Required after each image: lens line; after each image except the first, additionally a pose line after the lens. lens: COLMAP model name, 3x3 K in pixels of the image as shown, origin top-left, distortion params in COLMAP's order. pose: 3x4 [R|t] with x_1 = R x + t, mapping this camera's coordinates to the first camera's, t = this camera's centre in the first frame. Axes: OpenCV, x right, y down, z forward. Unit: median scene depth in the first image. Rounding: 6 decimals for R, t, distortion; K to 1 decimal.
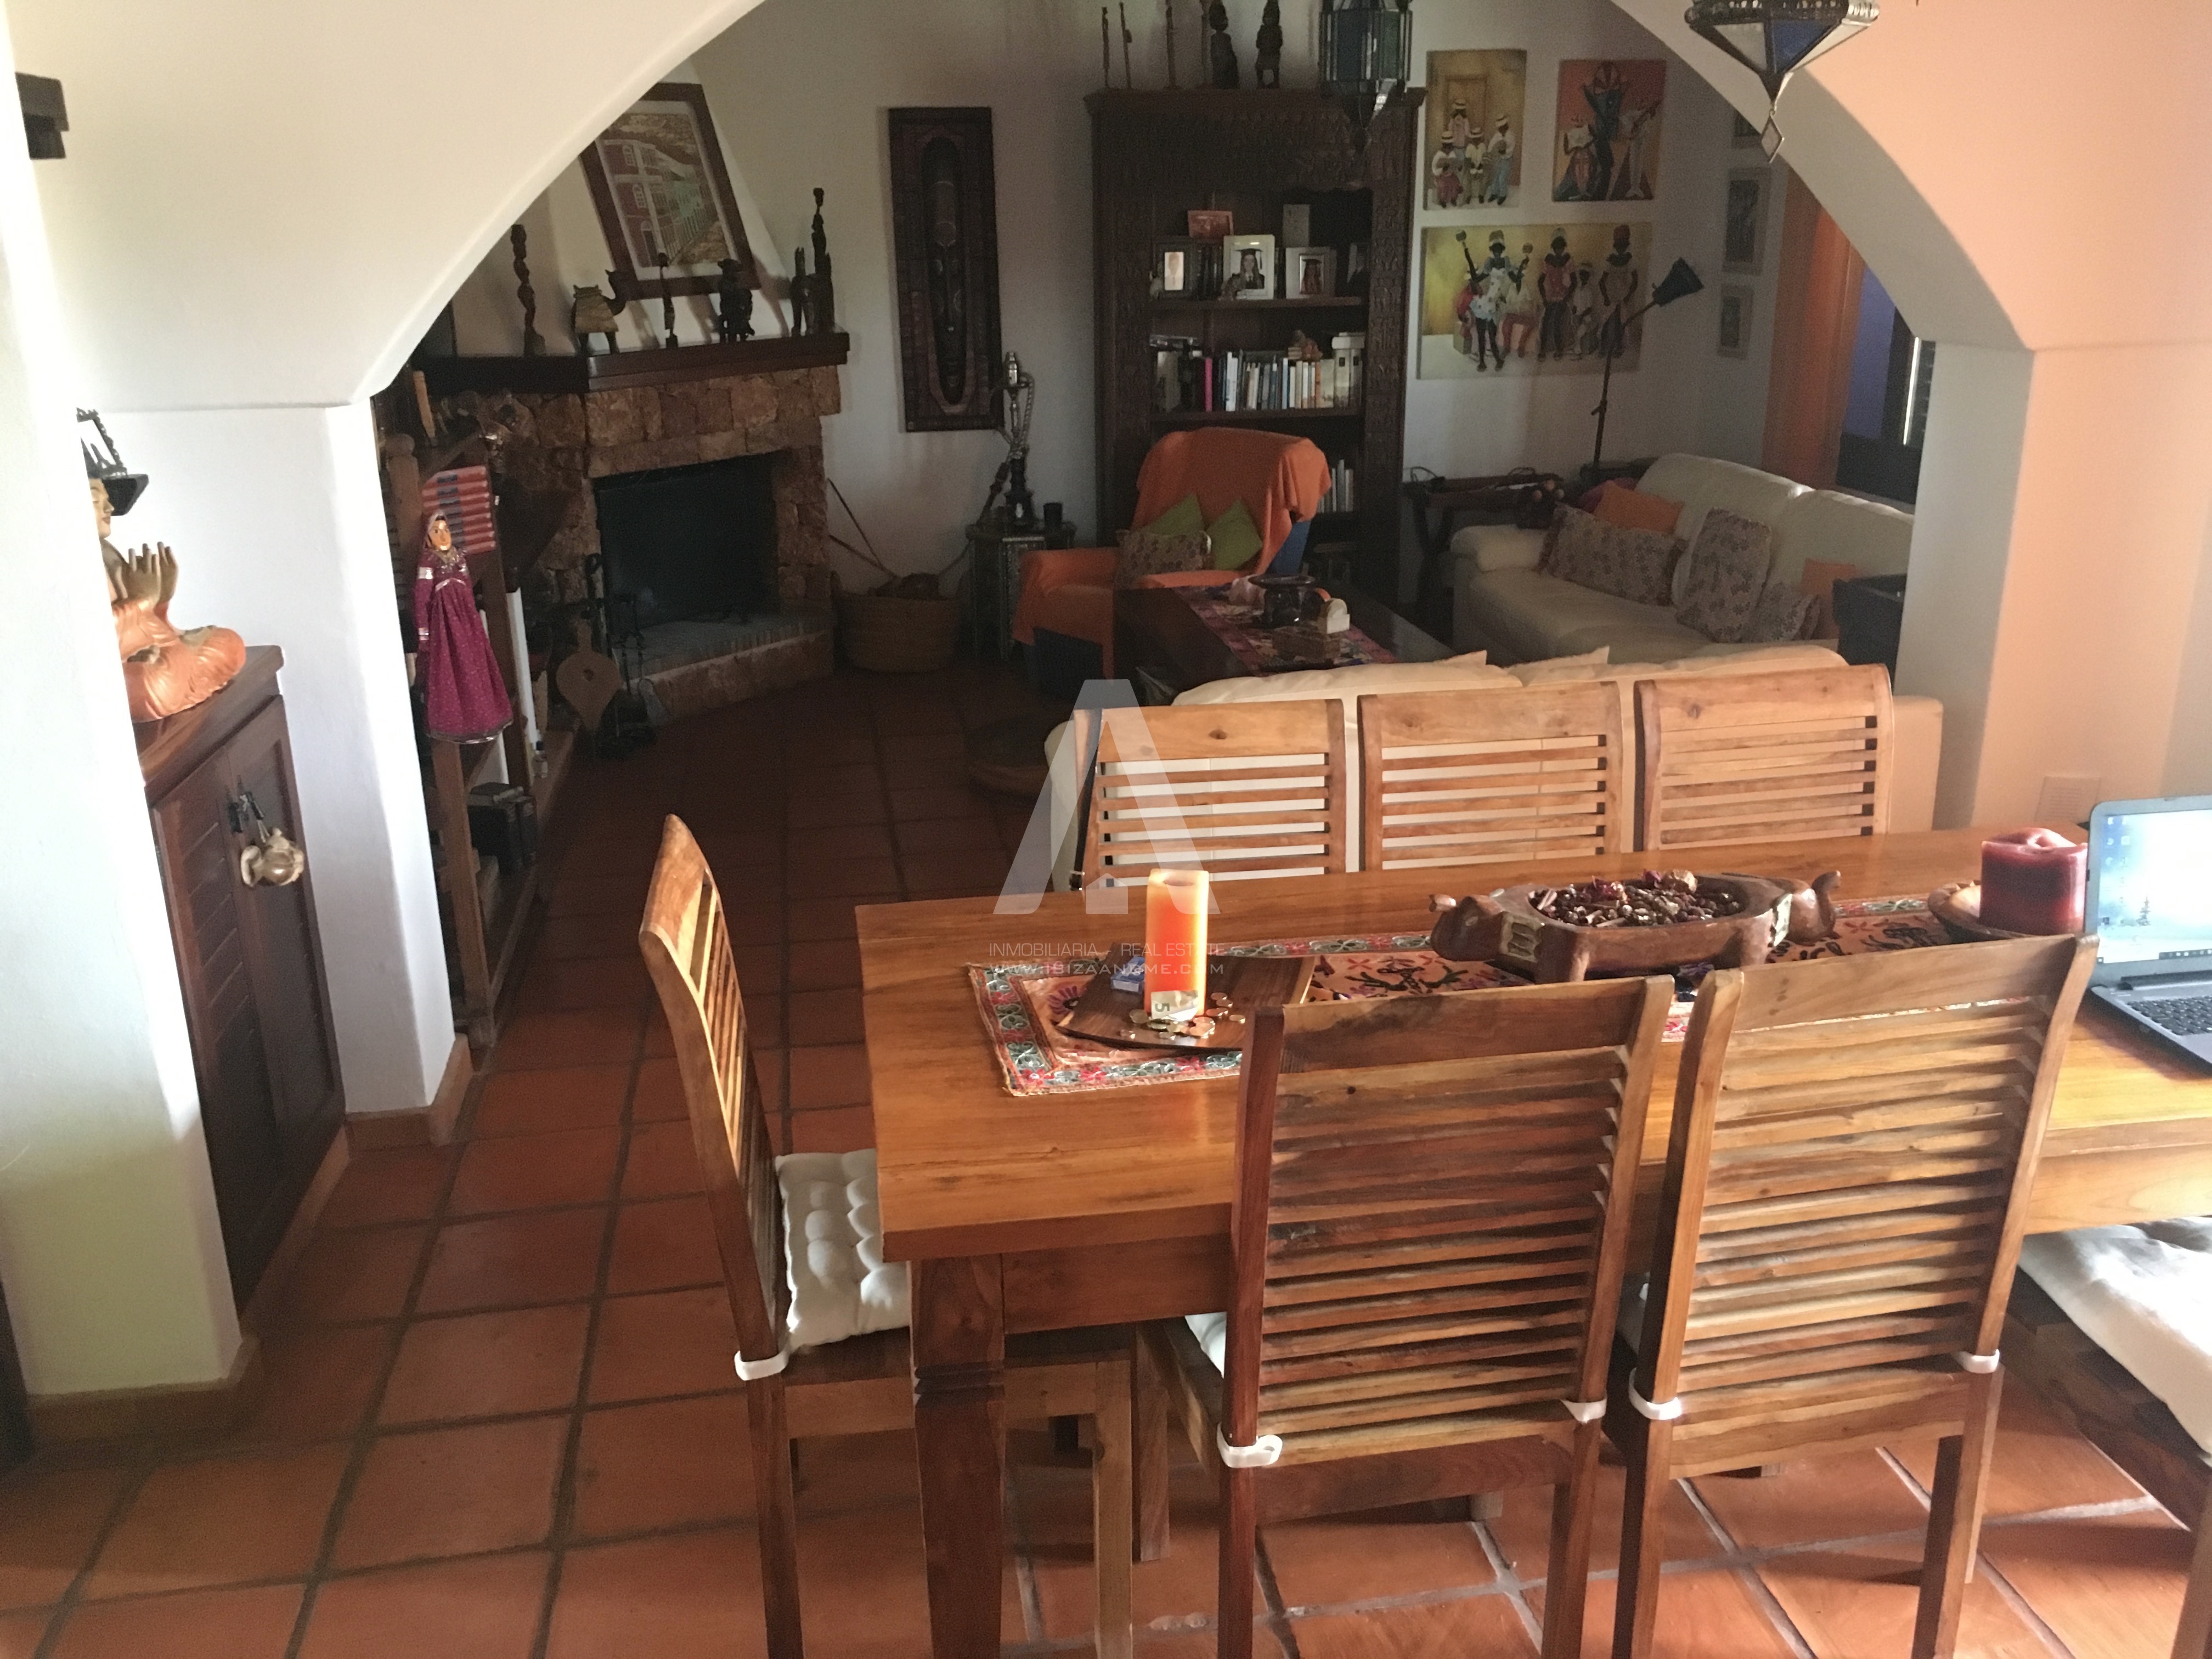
lens RADIAL K [[1869.2, 0, 1109.8], [0, 1869.2, 832.5], [0, 0, 1]] dist [0.048622, -0.083009]
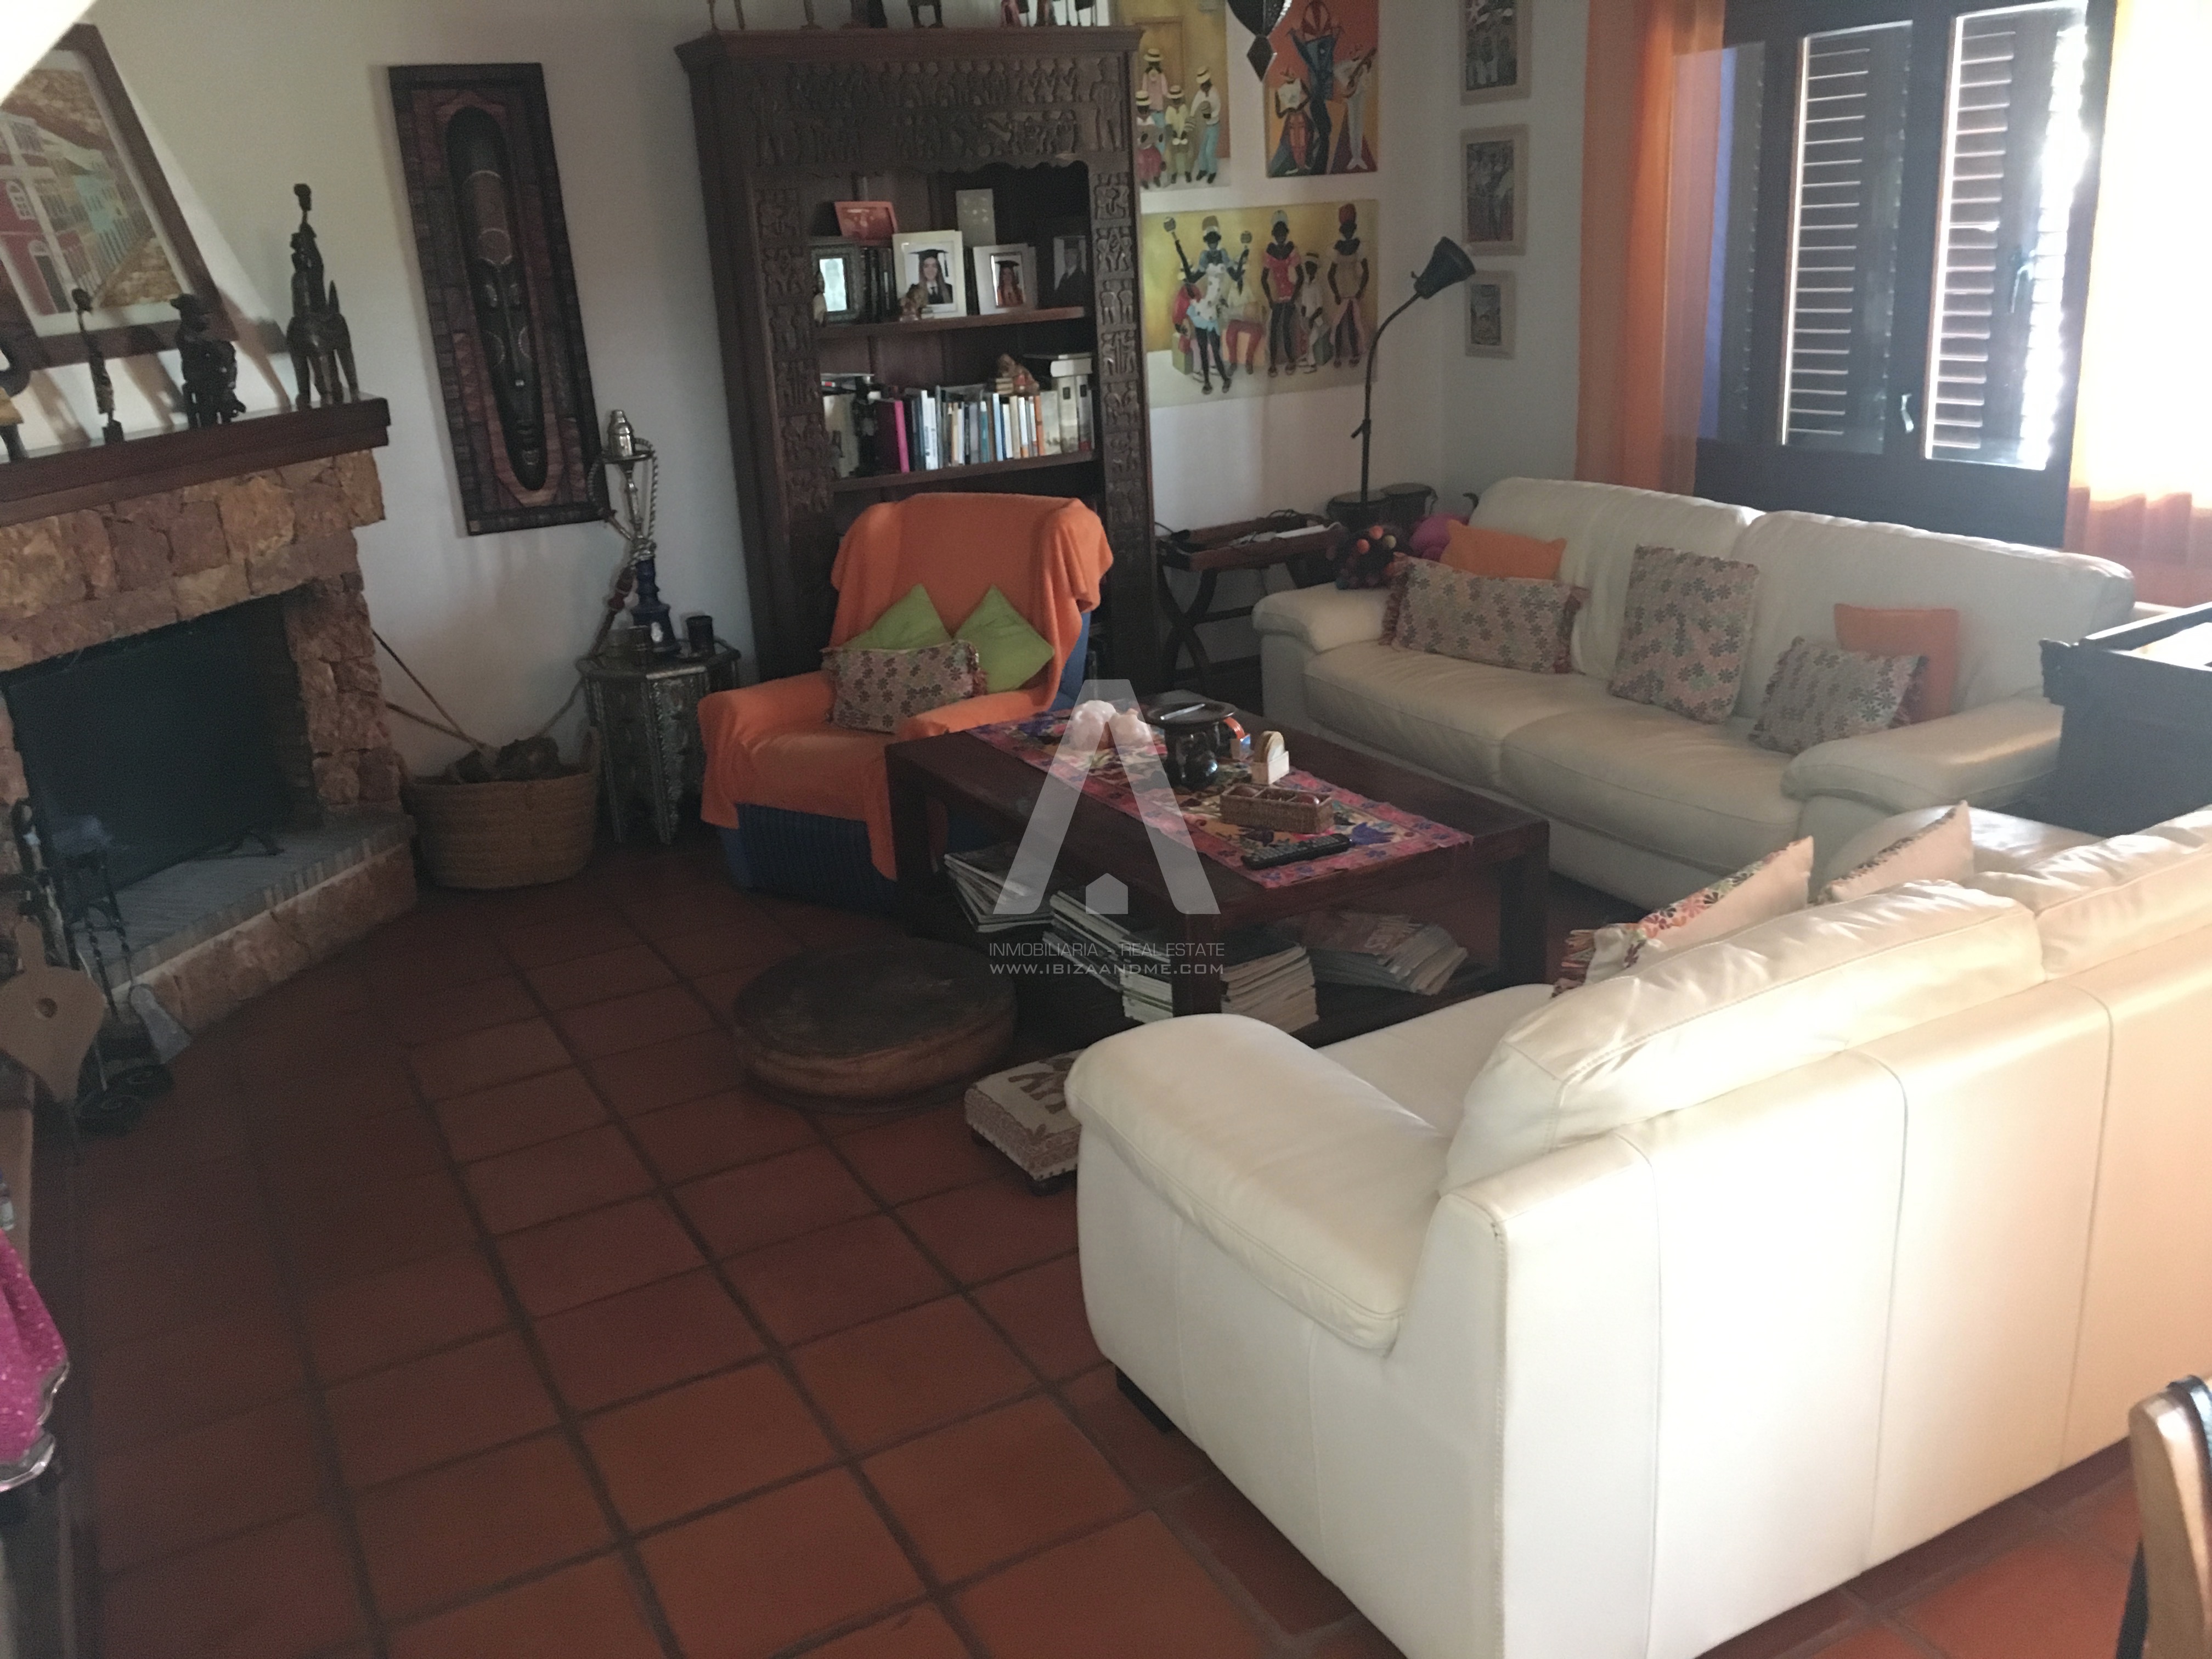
lens RADIAL K [[1869.2, 0, 1114.9], [0, 1869.2, 833.7], [0, 0, 1]] dist [0.048622, -0.083009]
pose [[0.942984, -0.140022, 0.301952, -0.113043], [0.145019, 0.989411, 0.005925, -0.078369], [-0.299584, 0.038202, 0.953305, 0.286155]]
